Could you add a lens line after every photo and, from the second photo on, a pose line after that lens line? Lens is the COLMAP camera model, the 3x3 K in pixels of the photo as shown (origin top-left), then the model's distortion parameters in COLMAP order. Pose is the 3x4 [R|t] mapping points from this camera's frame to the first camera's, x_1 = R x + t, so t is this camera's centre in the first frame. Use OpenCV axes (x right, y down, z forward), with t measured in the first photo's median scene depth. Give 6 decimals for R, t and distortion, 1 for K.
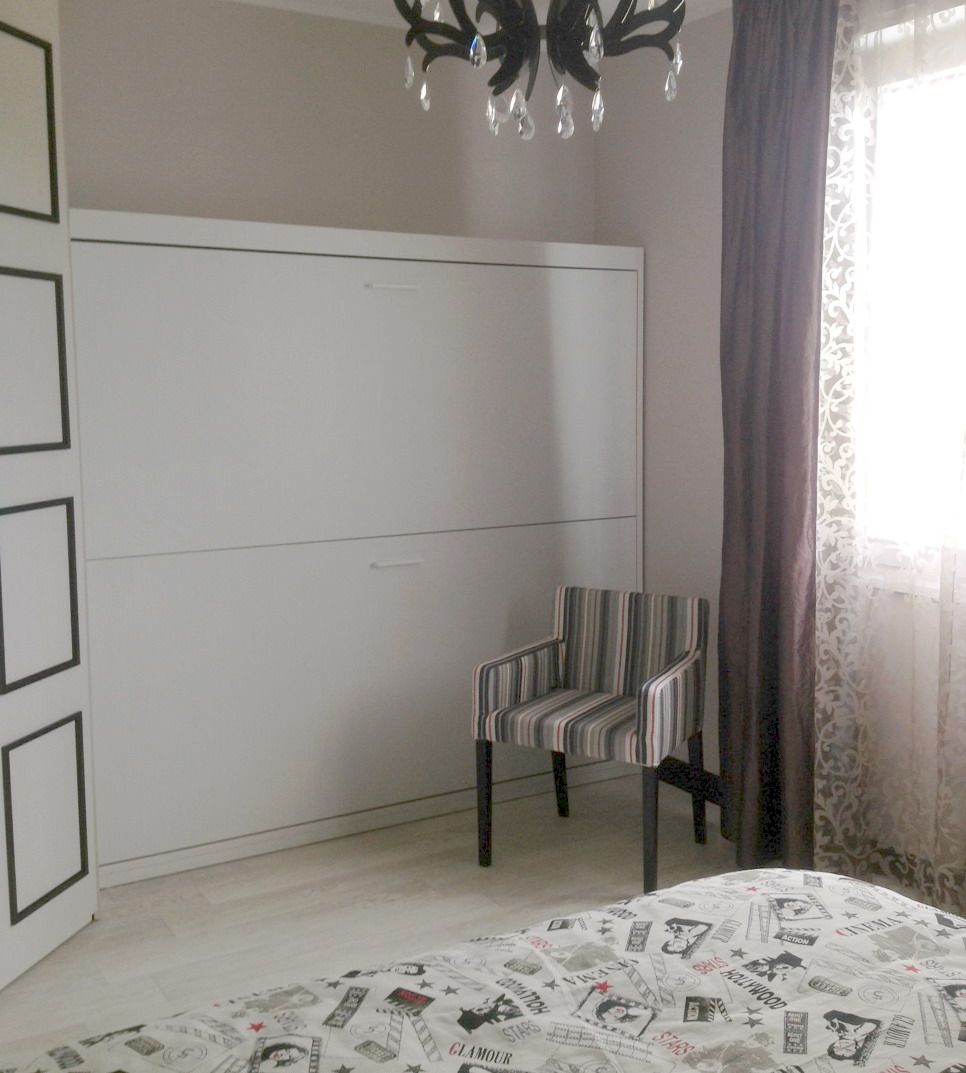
lens RADIAL K [[1222.2, 0, 483.0], [0, 1222.2, 536.5], [0, 0, 1]] dist [0.211544, -0.523955]
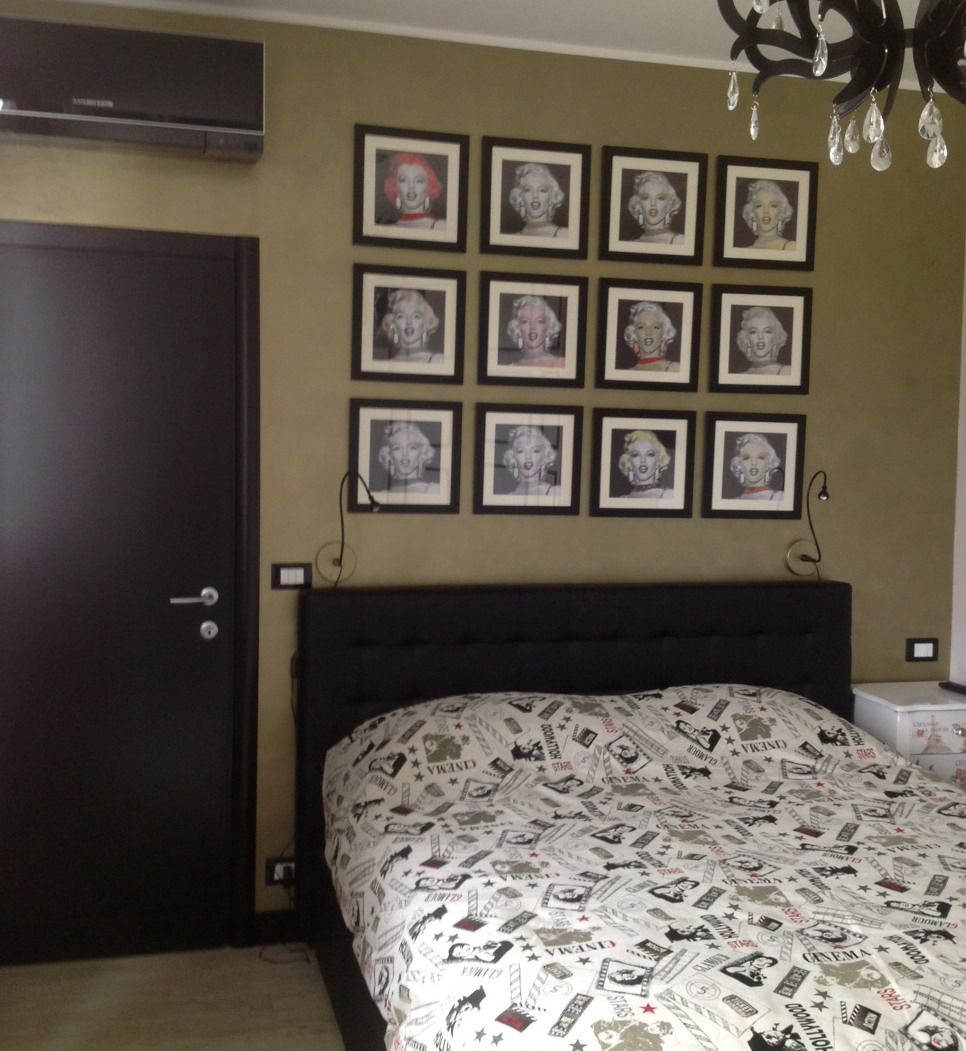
lens RADIAL K [[1223.0, 0, 483.0], [0, 1223.0, 525.5], [0, 0, 1]] dist [0.063420, -0.282811]
pose [[-0.960189, -0.025740, 0.278164, 0.099466], [0.030094, 0.980420, 0.194602, -0.274582], [-0.277727, 0.195226, -0.940614, 2.002701]]
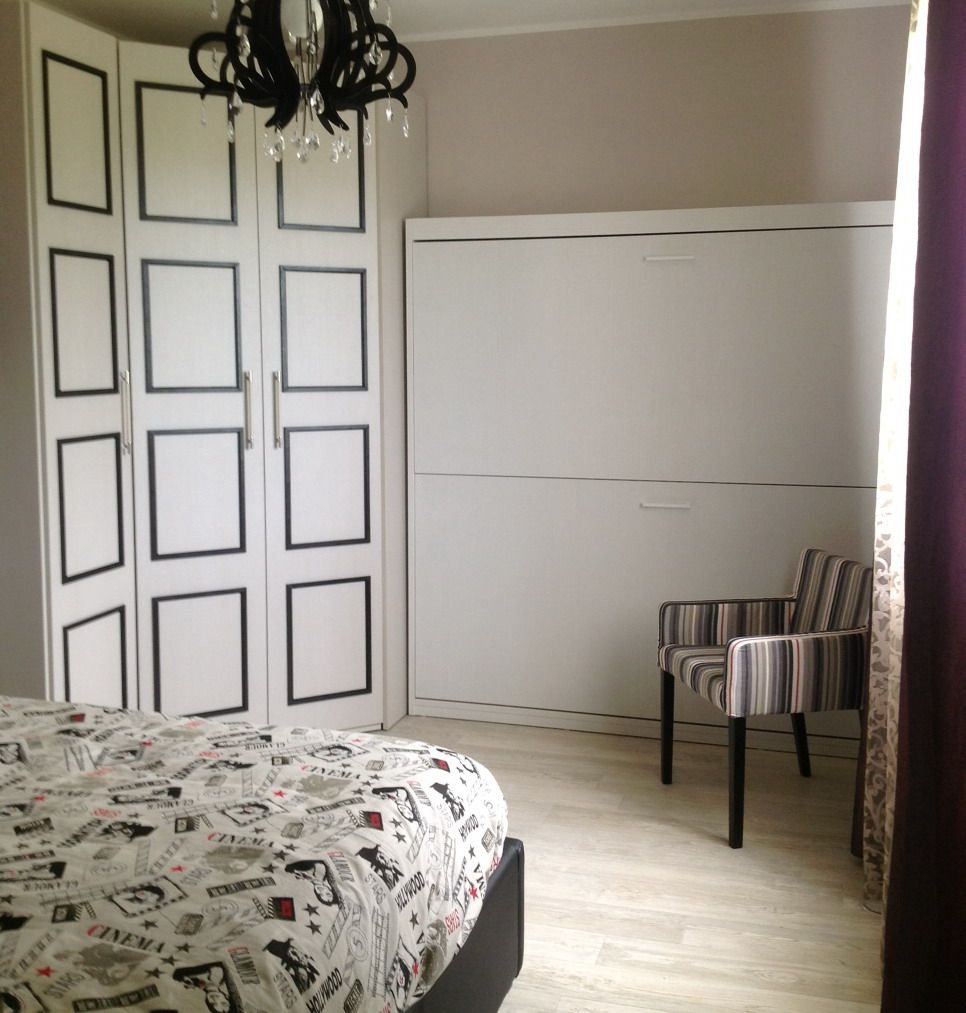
lens RADIAL K [[1207.6, 0, 483.0], [0, 1207.6, 506.5], [0, 0, 1]] dist [0.026090, 0.003817]
pose [[0.673077, 0.099631, -0.732830, 1.288012], [-0.099385, 0.994082, 0.043868, -0.020168], [0.732864, 0.043306, 0.678996, 0.280679]]
